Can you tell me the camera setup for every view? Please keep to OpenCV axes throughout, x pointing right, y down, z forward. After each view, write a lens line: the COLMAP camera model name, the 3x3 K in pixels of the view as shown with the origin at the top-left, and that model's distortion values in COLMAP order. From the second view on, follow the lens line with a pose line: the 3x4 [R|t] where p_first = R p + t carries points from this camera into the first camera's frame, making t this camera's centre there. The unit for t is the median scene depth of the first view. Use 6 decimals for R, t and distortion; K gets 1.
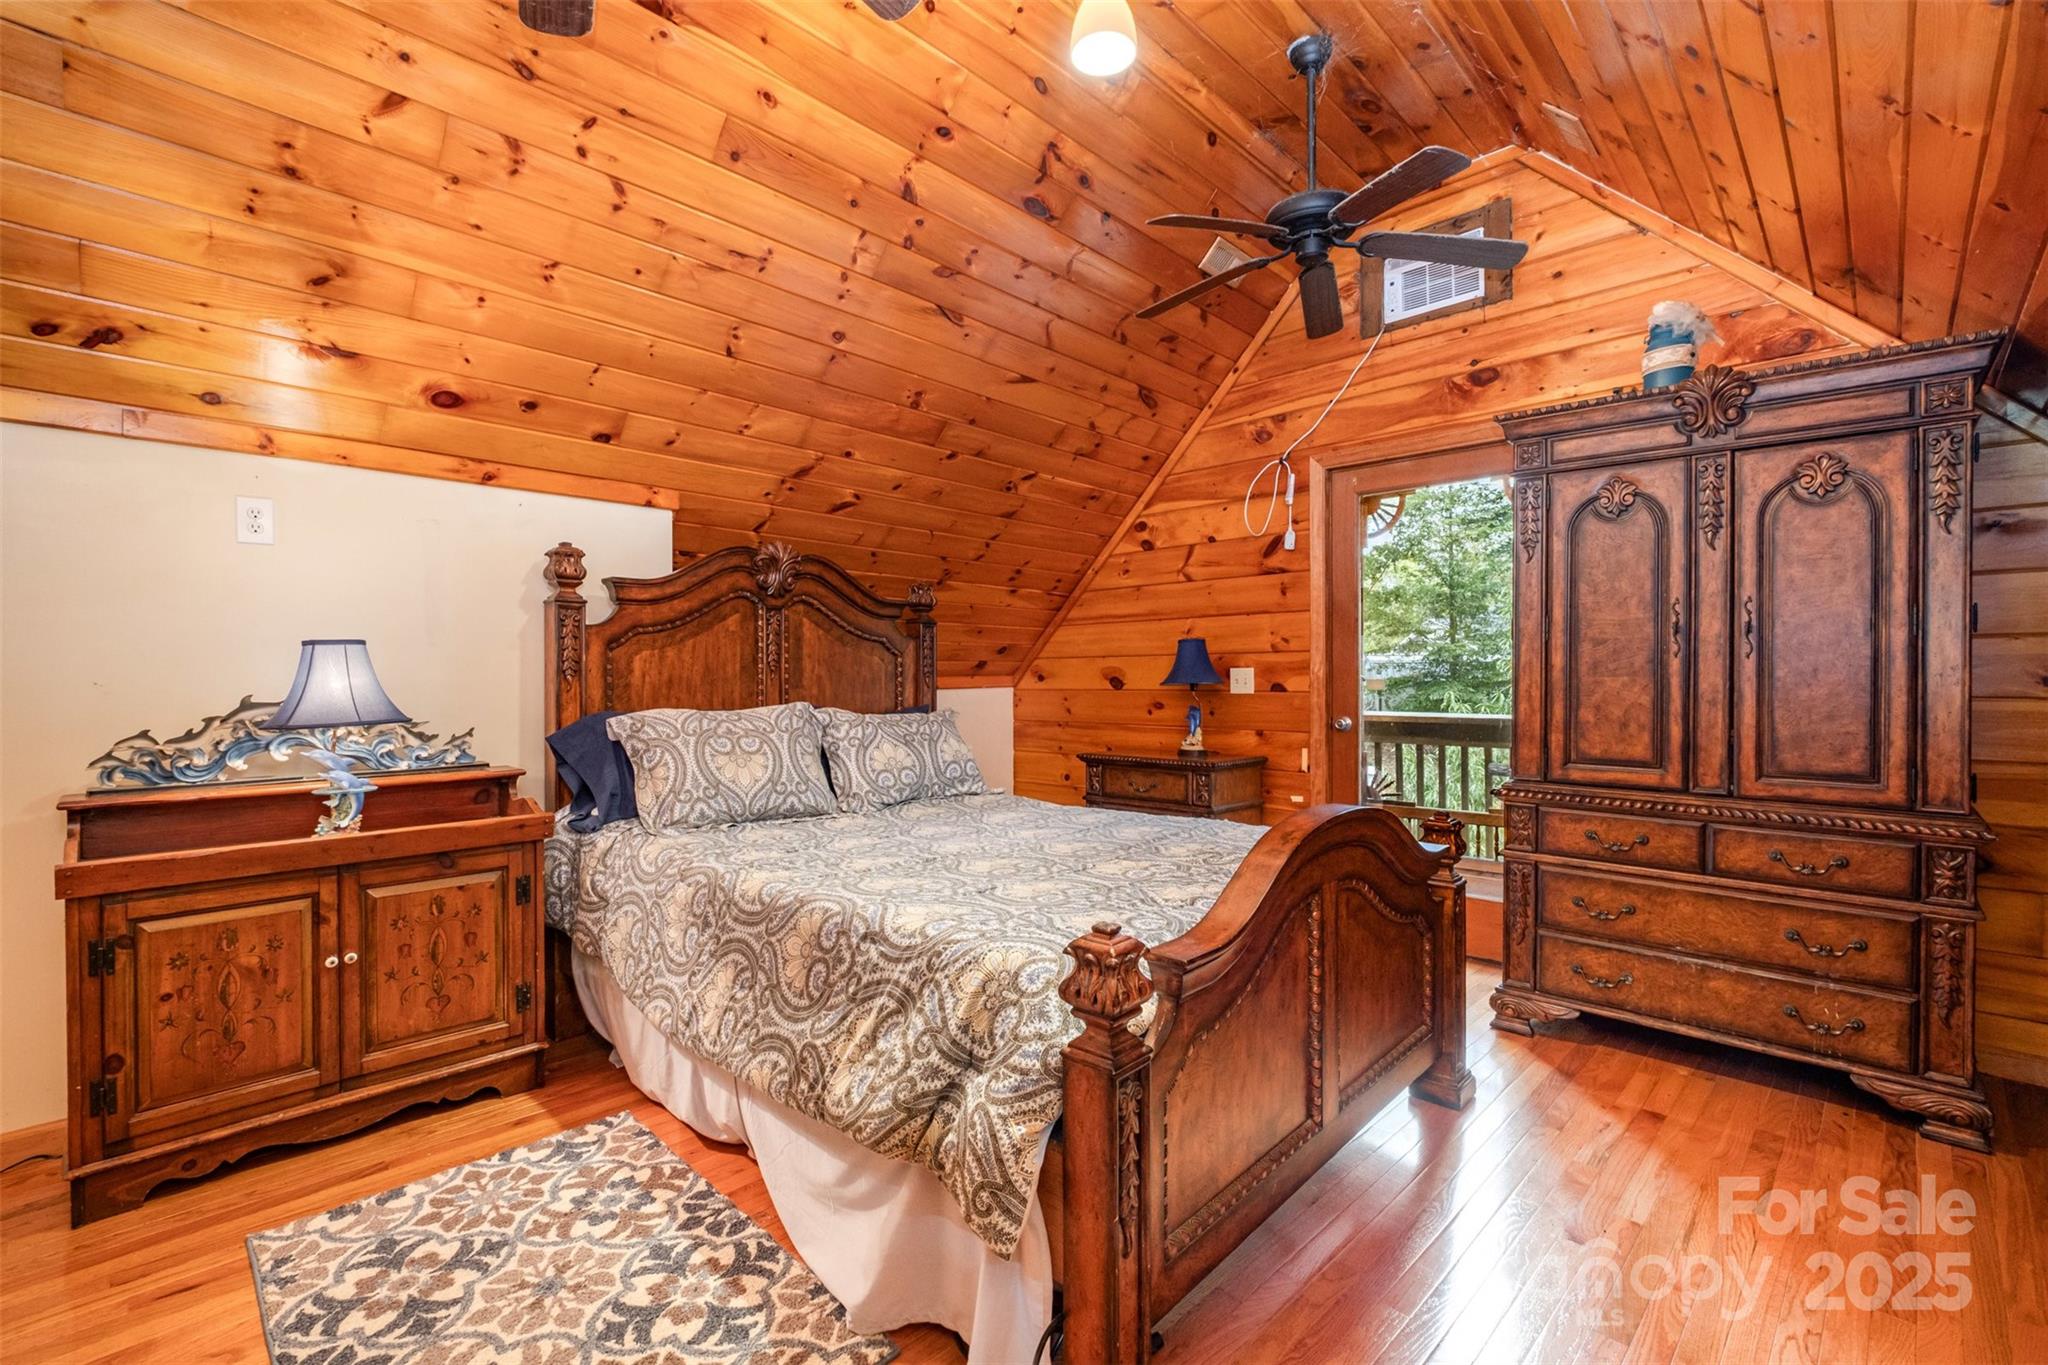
lens RADIAL K [[888.7, 0, 1006.4], [0, 888.7, 679.7], [0, 0, 1]] dist [-0.008469, 0.000115]
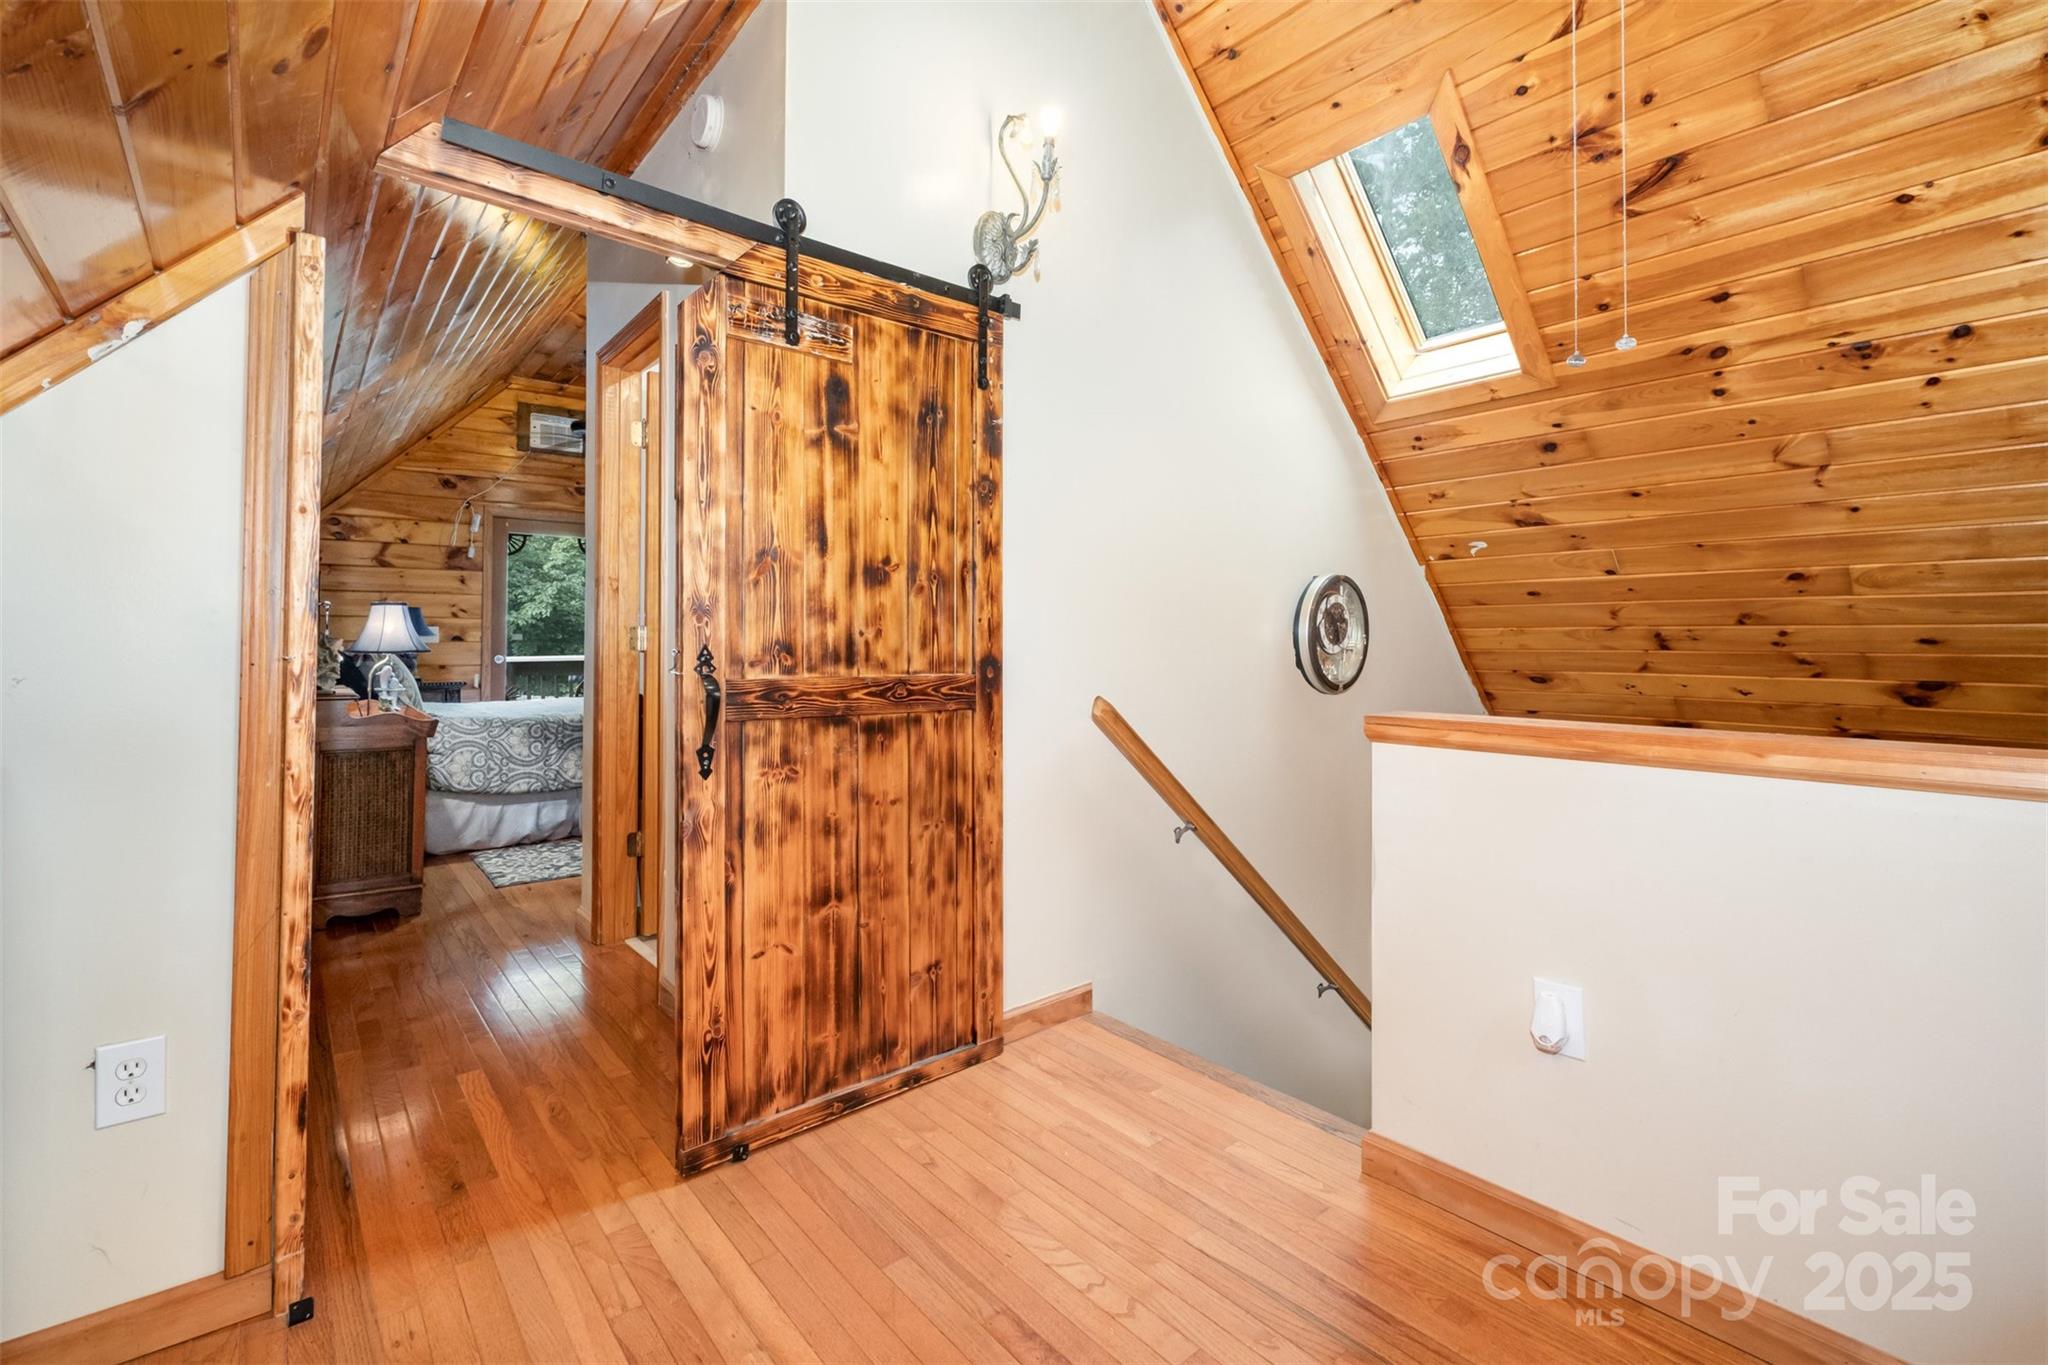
lens RADIAL K [[888.7, 0, 996.9], [0, 888.7, 622.1], [0, 0, 1]] dist [-0.008469, 0.000115]
pose [[0.109841, 0.022751, 0.993689, -2.879275], [0.001773, 0.999732, -0.023086, 0.041960], [-0.993948, 0.004297, 0.109771, -0.436362]]
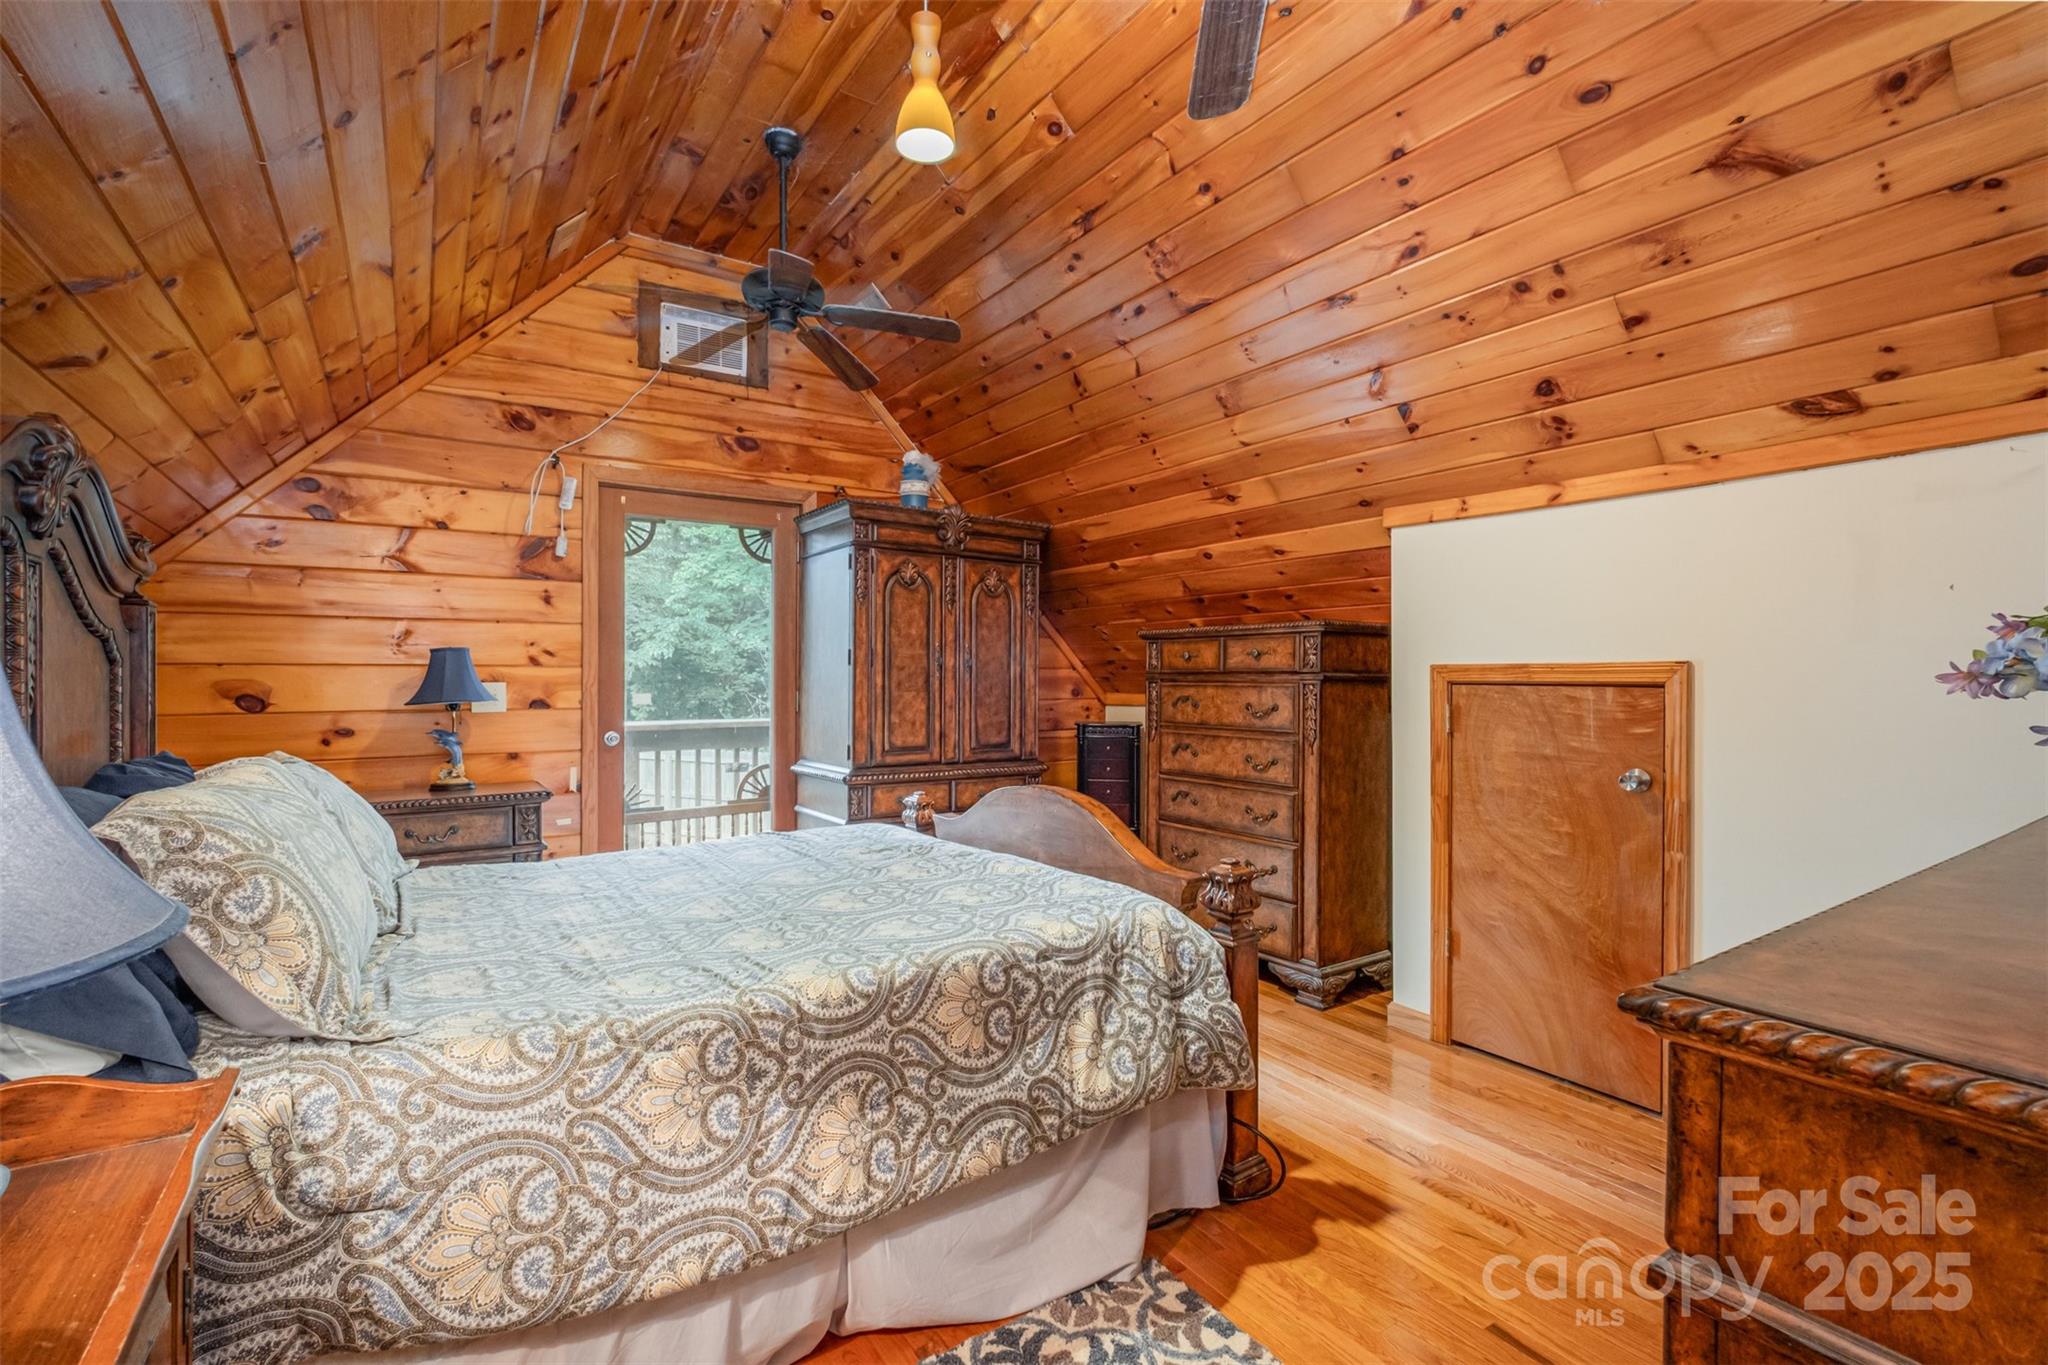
lens RADIAL K [[888.7, 0, 1004.3], [0, 888.7, 682.9], [0, 0, 1]] dist [-0.008469, 0.000115]
pose [[0.209994, -0.003889, 0.977695, -1.142372], [0.001790, 0.999992, 0.003593, -0.035807], [-0.977701, 0.000995, 0.210000, 0.790307]]
